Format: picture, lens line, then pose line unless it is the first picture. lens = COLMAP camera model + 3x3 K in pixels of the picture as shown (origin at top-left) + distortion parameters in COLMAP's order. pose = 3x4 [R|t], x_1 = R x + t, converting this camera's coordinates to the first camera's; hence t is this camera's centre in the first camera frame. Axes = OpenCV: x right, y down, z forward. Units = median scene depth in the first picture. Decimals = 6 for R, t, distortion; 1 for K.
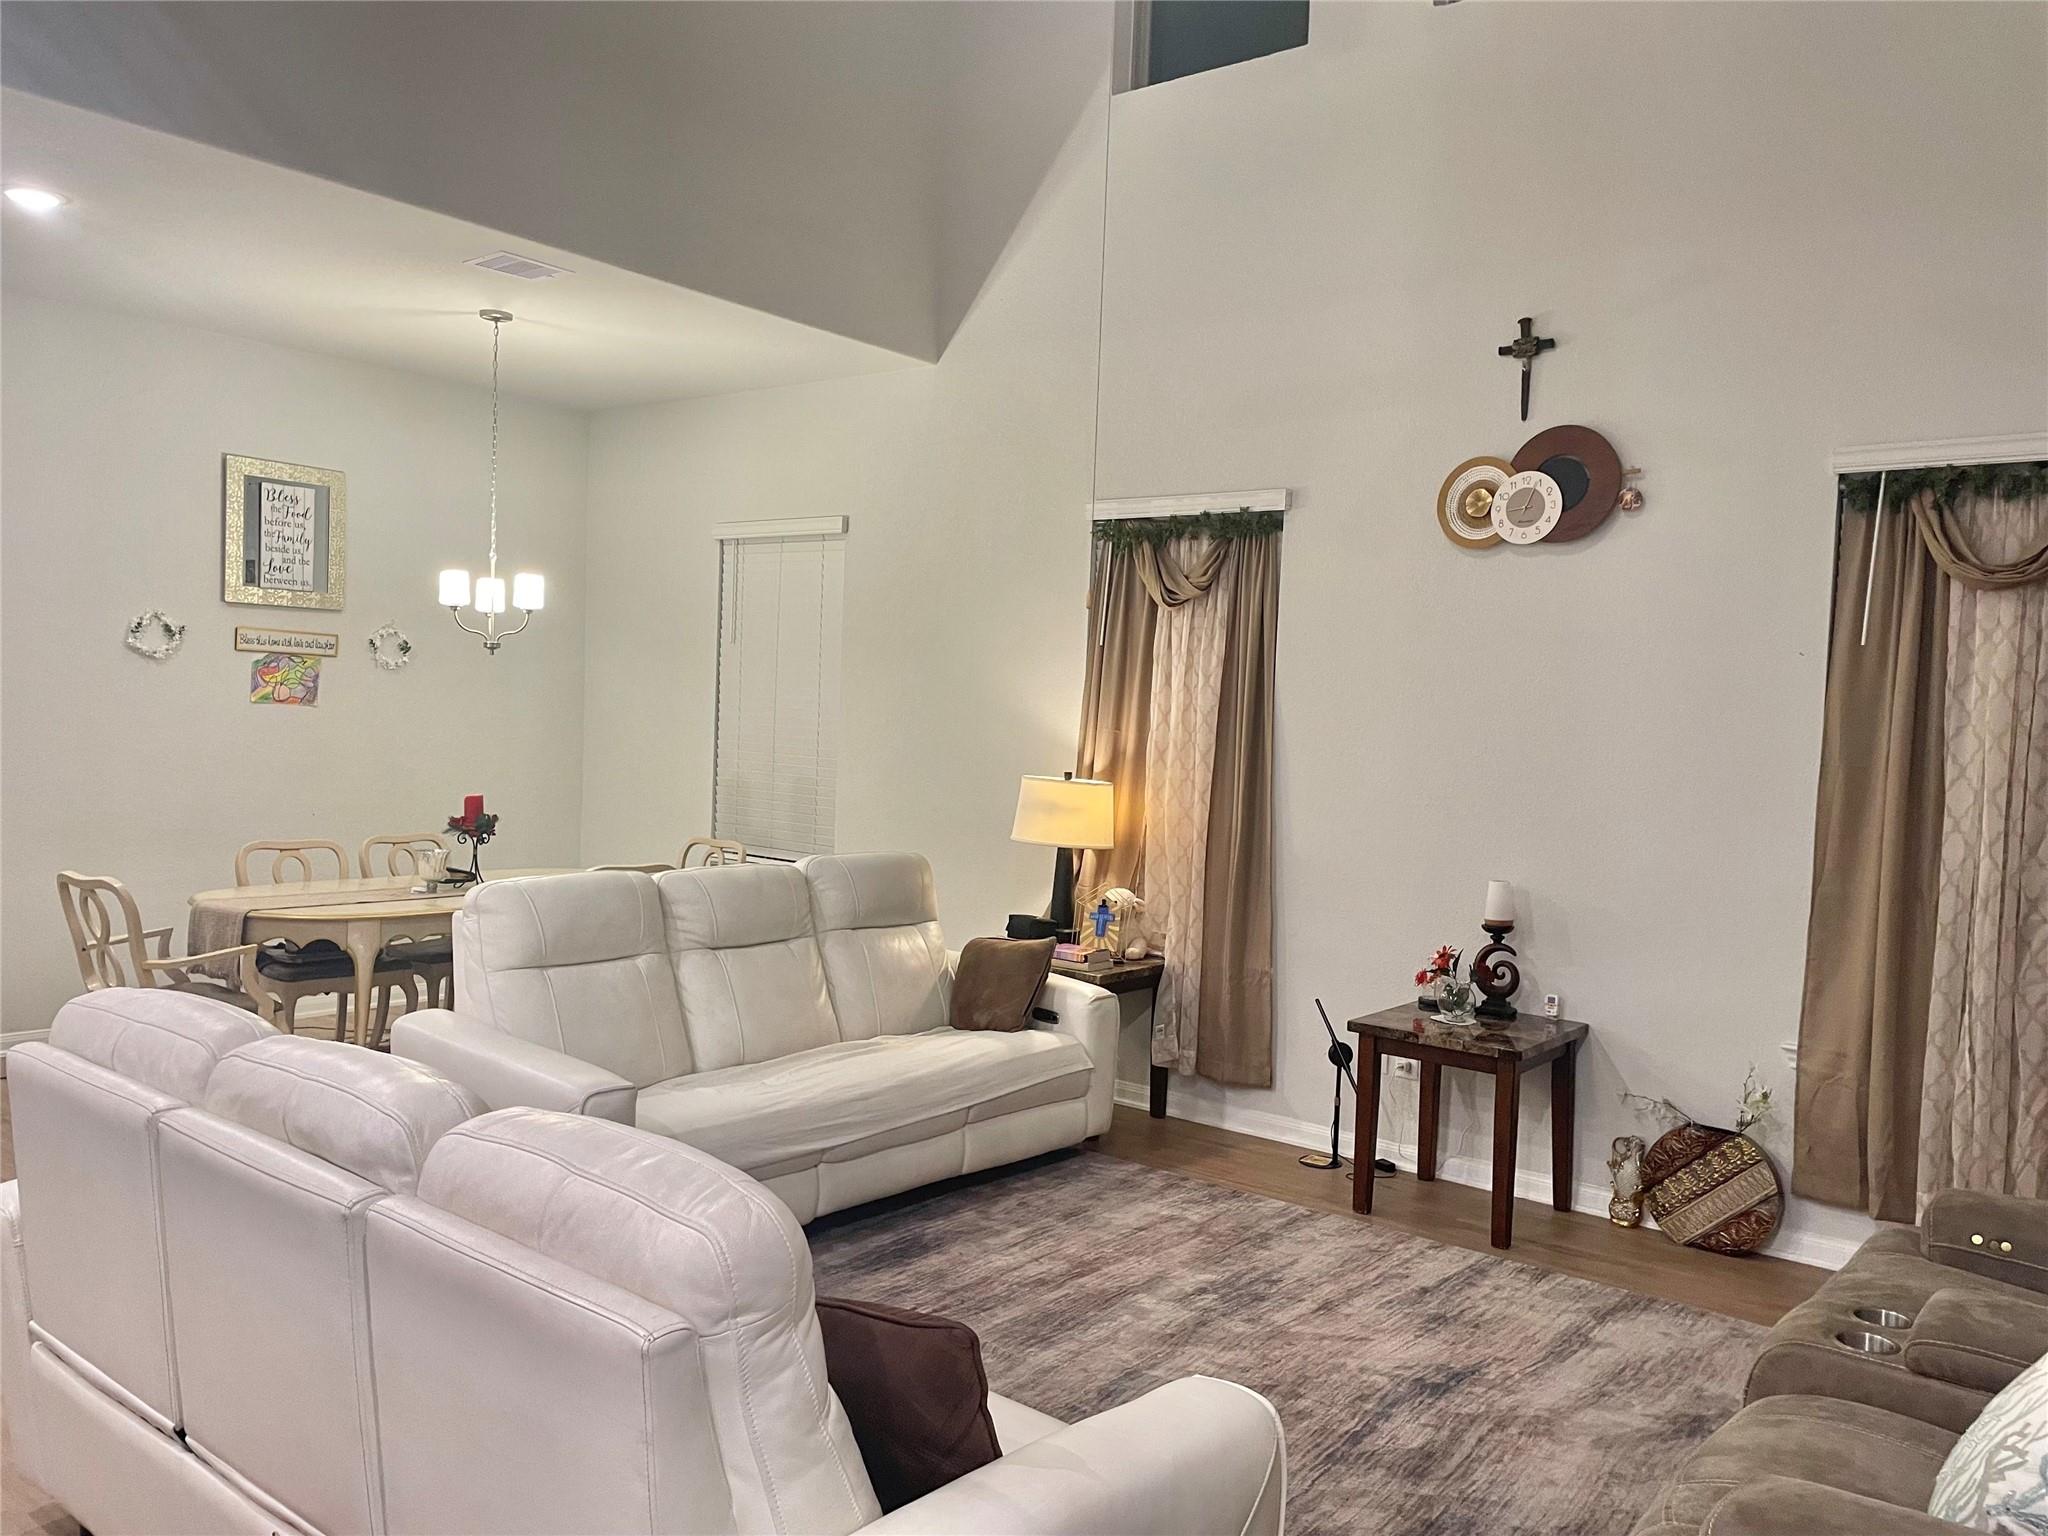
lens RADIAL K [[1553.1, 0, 1027.6], [0, 1553.1, 772.8], [0, 0, 1]] dist [0.037000, -0.002001]
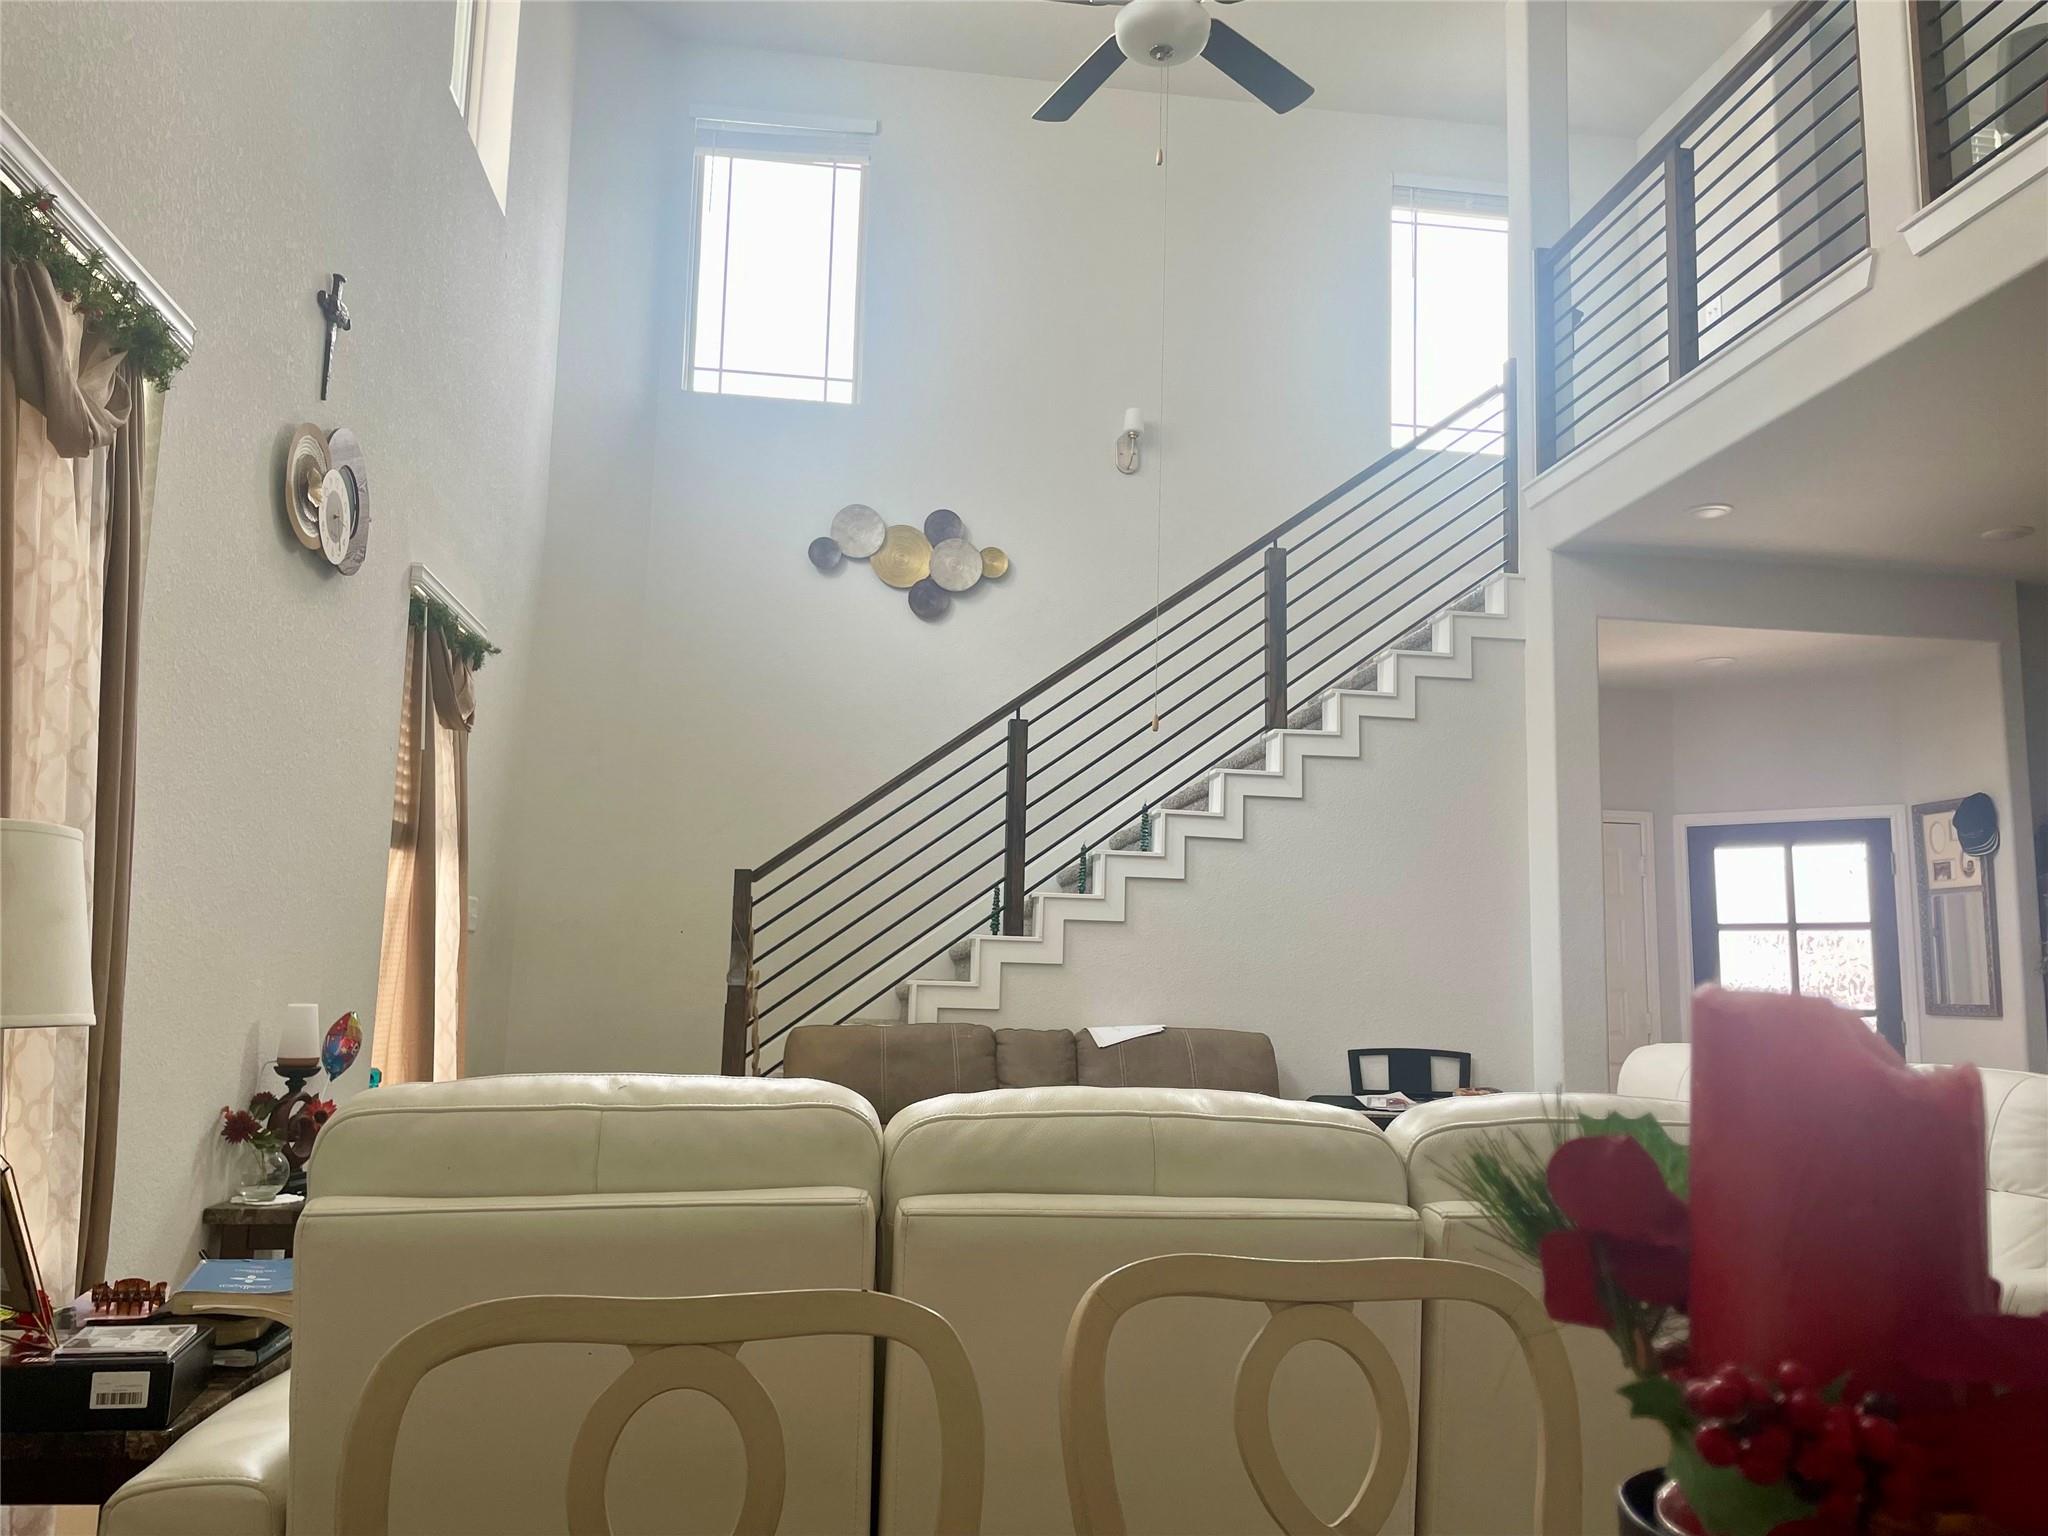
lens RADIAL K [[1553.1, 0, 1027.6], [0, 1553.1, 772.8], [0, 0, 1]] dist [0.037000, -0.002001]
pose [[-0.740429, 0.046322, 0.670537, -0.460654], [-0.016834, 0.996031, -0.087396, 0.019664], [-0.671924, -0.075998, -0.736711, 1.348851]]
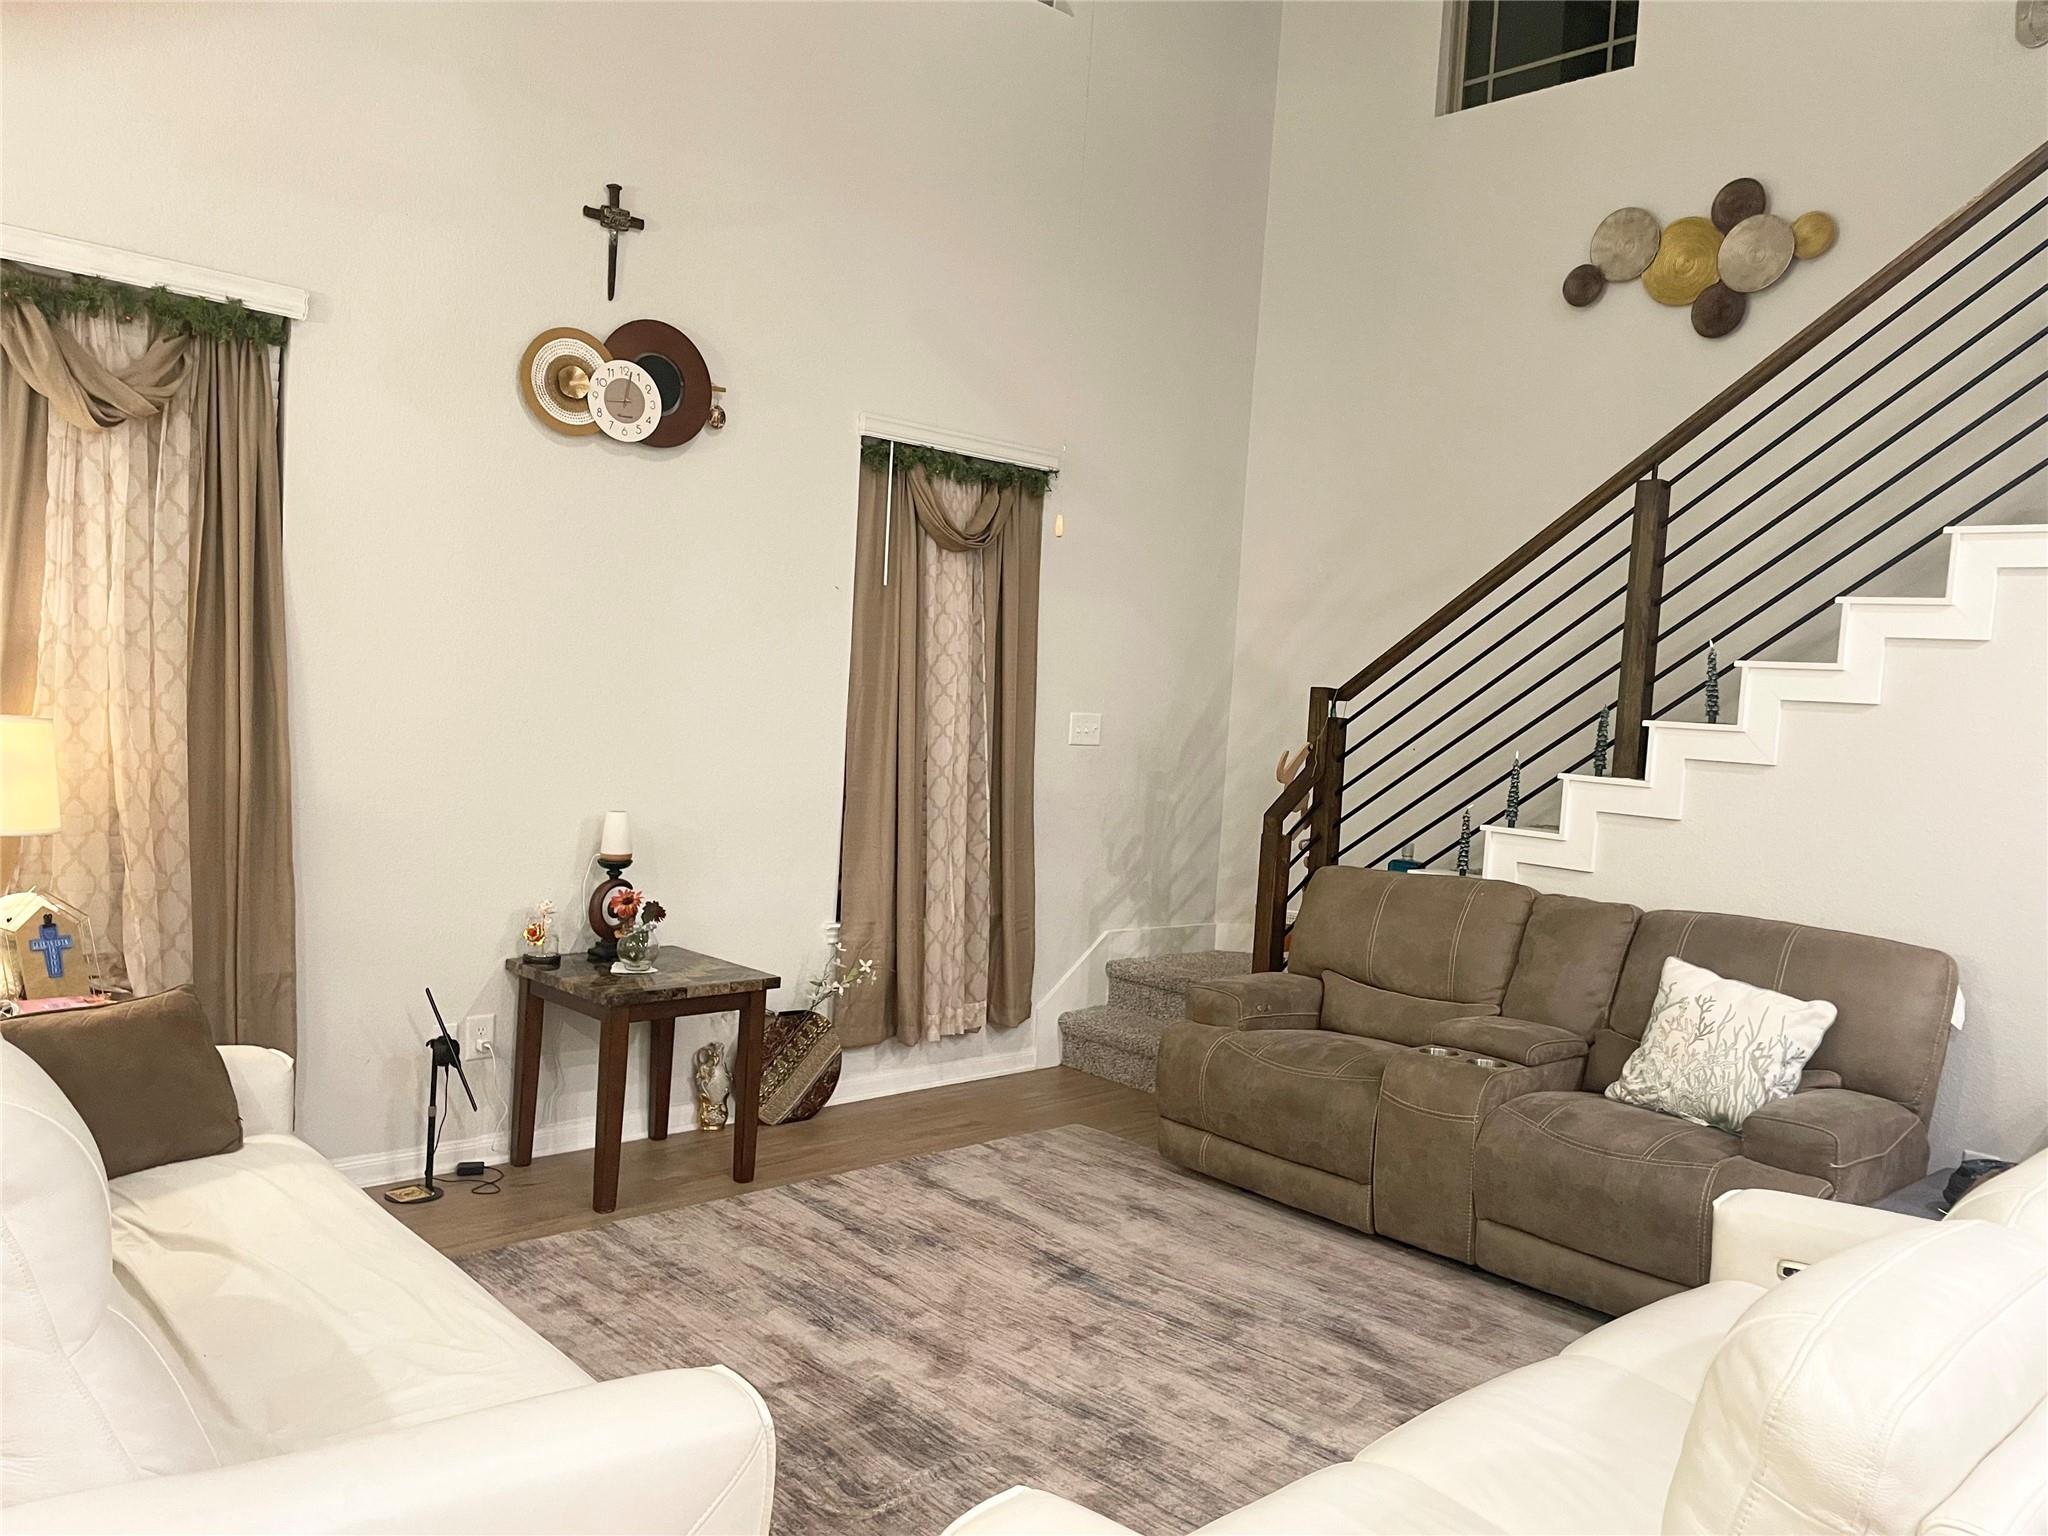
lens RADIAL K [[1553.1, 0, 1027.6], [0, 1553.1, 772.8], [0, 0, 1]] dist [0.037000, -0.002001]
pose [[0.131213, -0.078481, 0.988243, -0.574557], [-0.019546, 0.996463, 0.081729, -0.033046], [-0.991161, -0.030040, 0.129215, 0.651190]]
